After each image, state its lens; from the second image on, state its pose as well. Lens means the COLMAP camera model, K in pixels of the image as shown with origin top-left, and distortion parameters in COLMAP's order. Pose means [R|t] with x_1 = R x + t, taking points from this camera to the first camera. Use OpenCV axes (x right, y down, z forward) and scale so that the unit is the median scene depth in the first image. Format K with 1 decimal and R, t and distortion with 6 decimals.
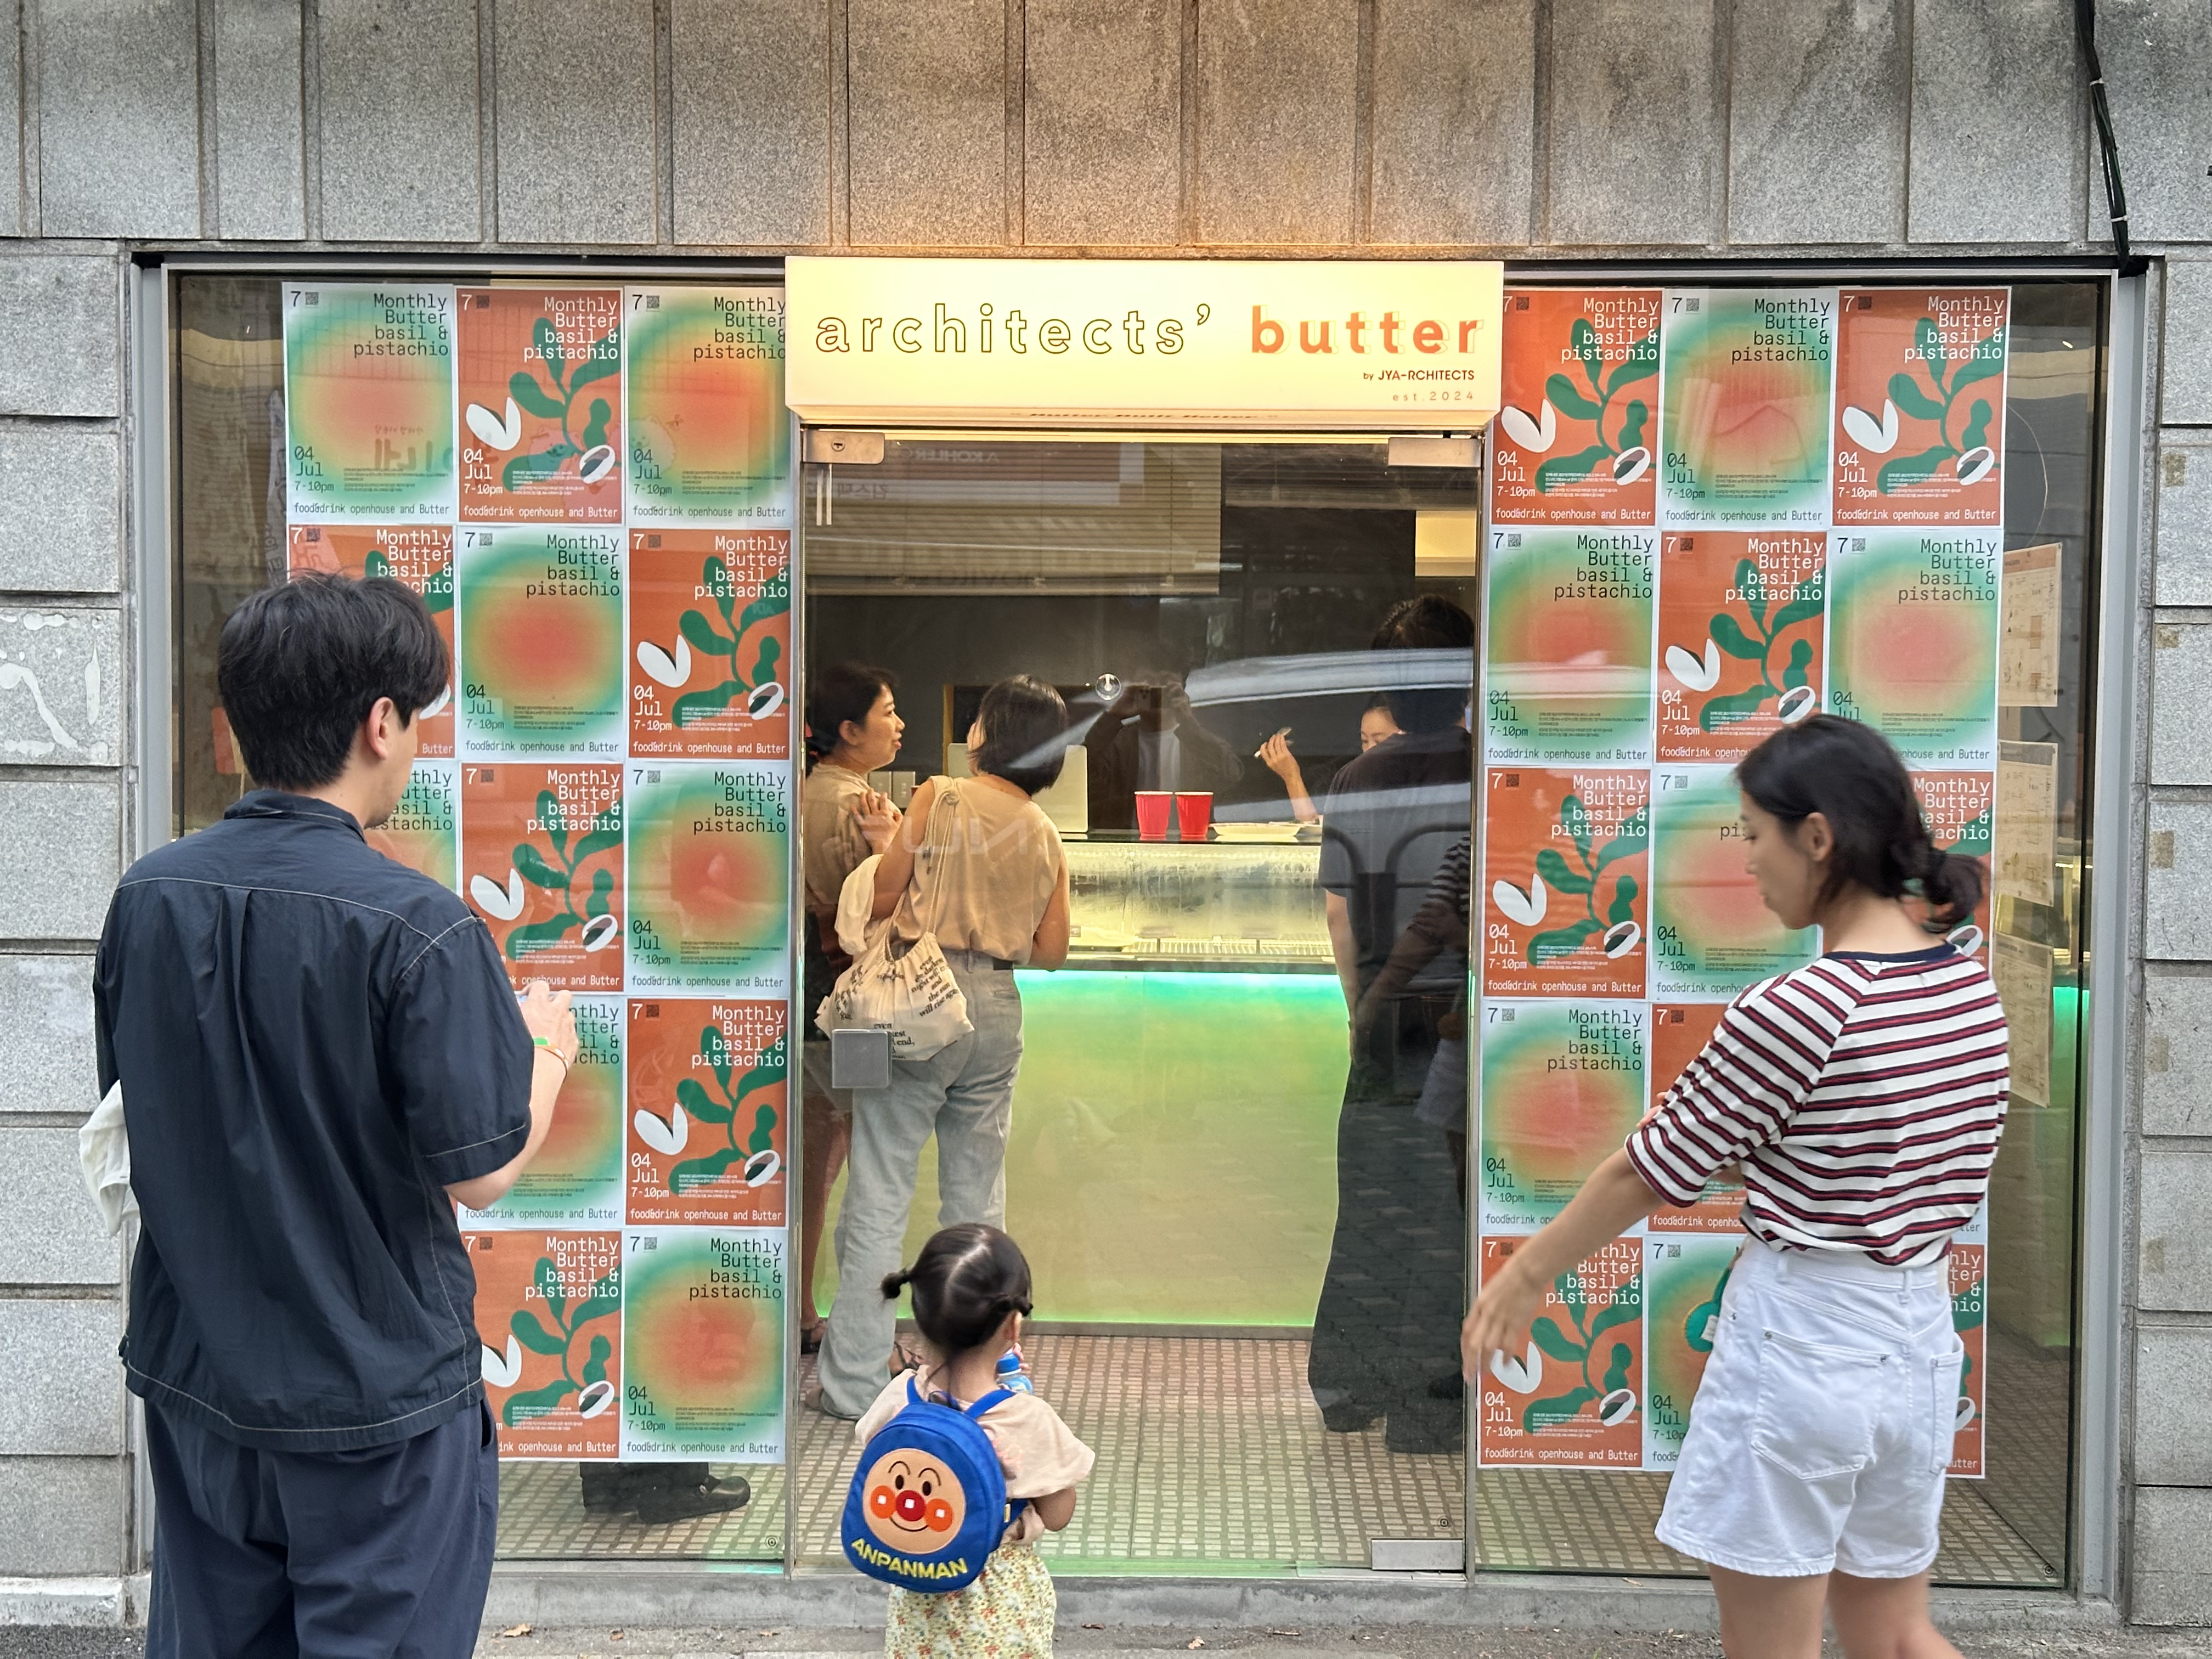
lens RADIAL K [[3028.6, 0, 1106.2], [0, 3028.6, 849.5], [0, 0, 1]] dist [0.172430, 0.000000]
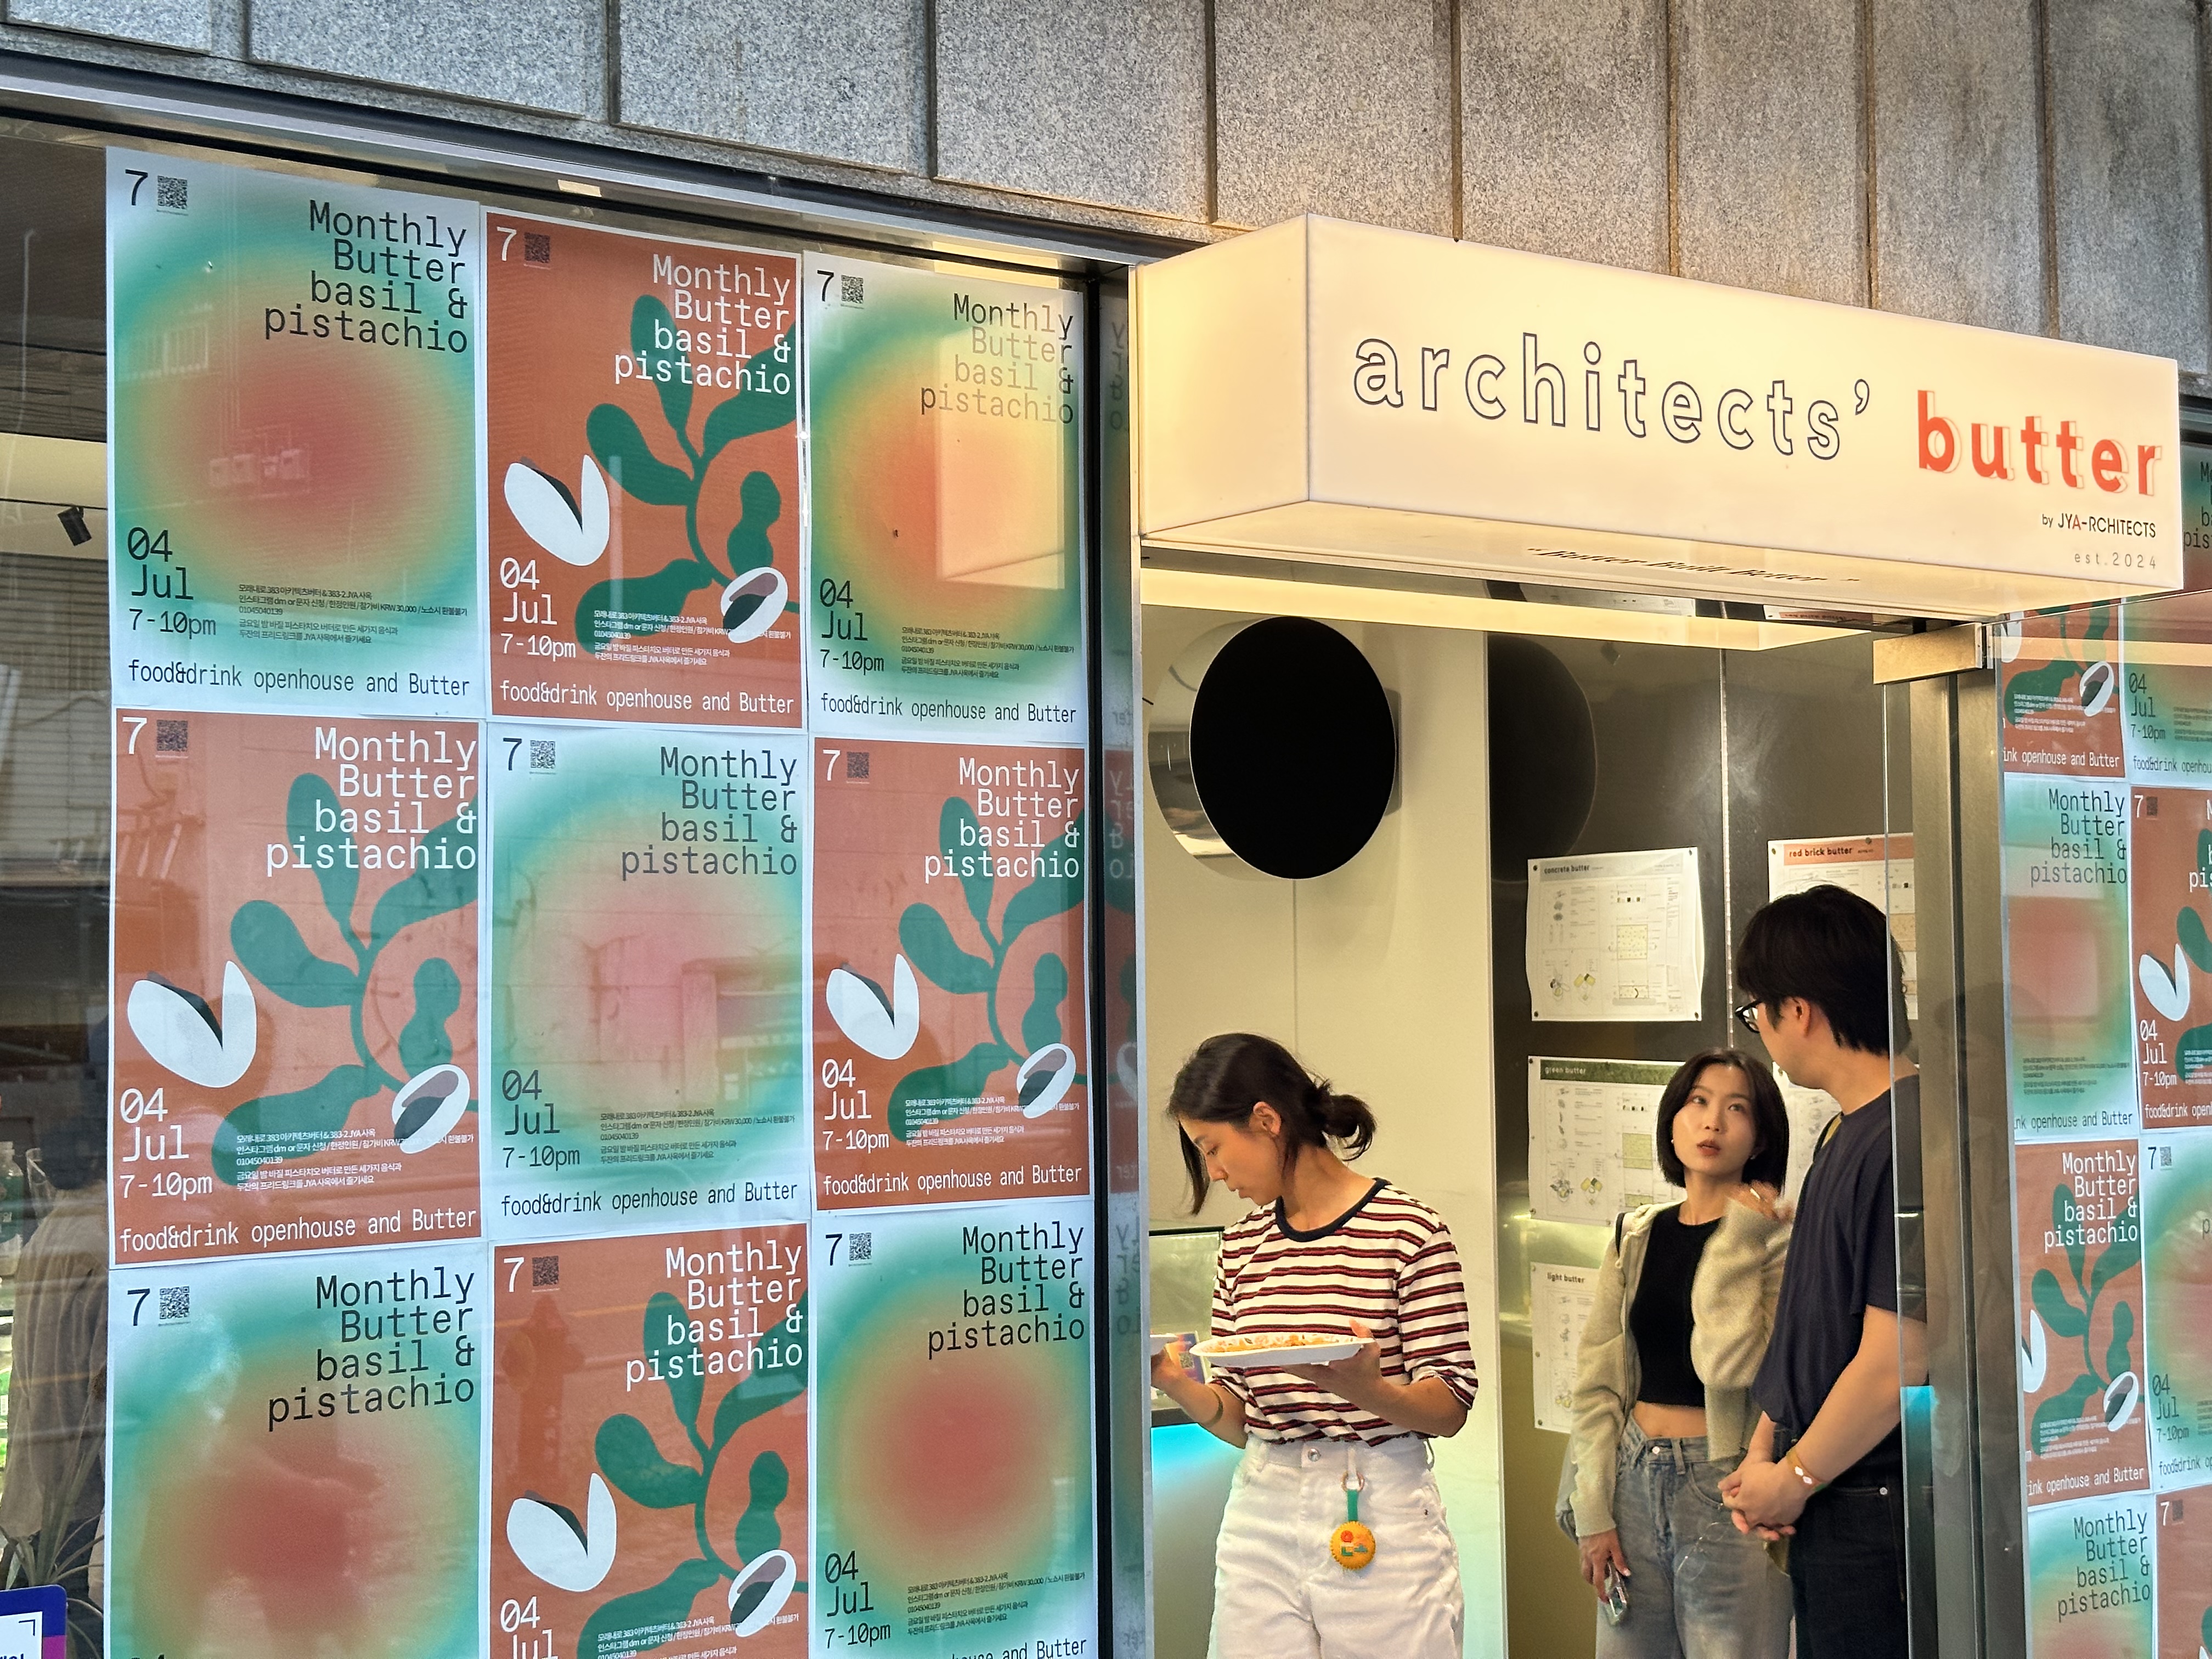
lens RADIAL K [[3028.6, 0, 1094.5], [0, 3028.6, 834.2], [0, 0, 1]] dist [0.172430, 0.000000]
pose [[0.806799, 0.011653, 0.590711, -0.414884], [0.049247, 0.995000, -0.086891, -0.046384], [-0.588770, 0.099194, 0.802191, 0.595683]]
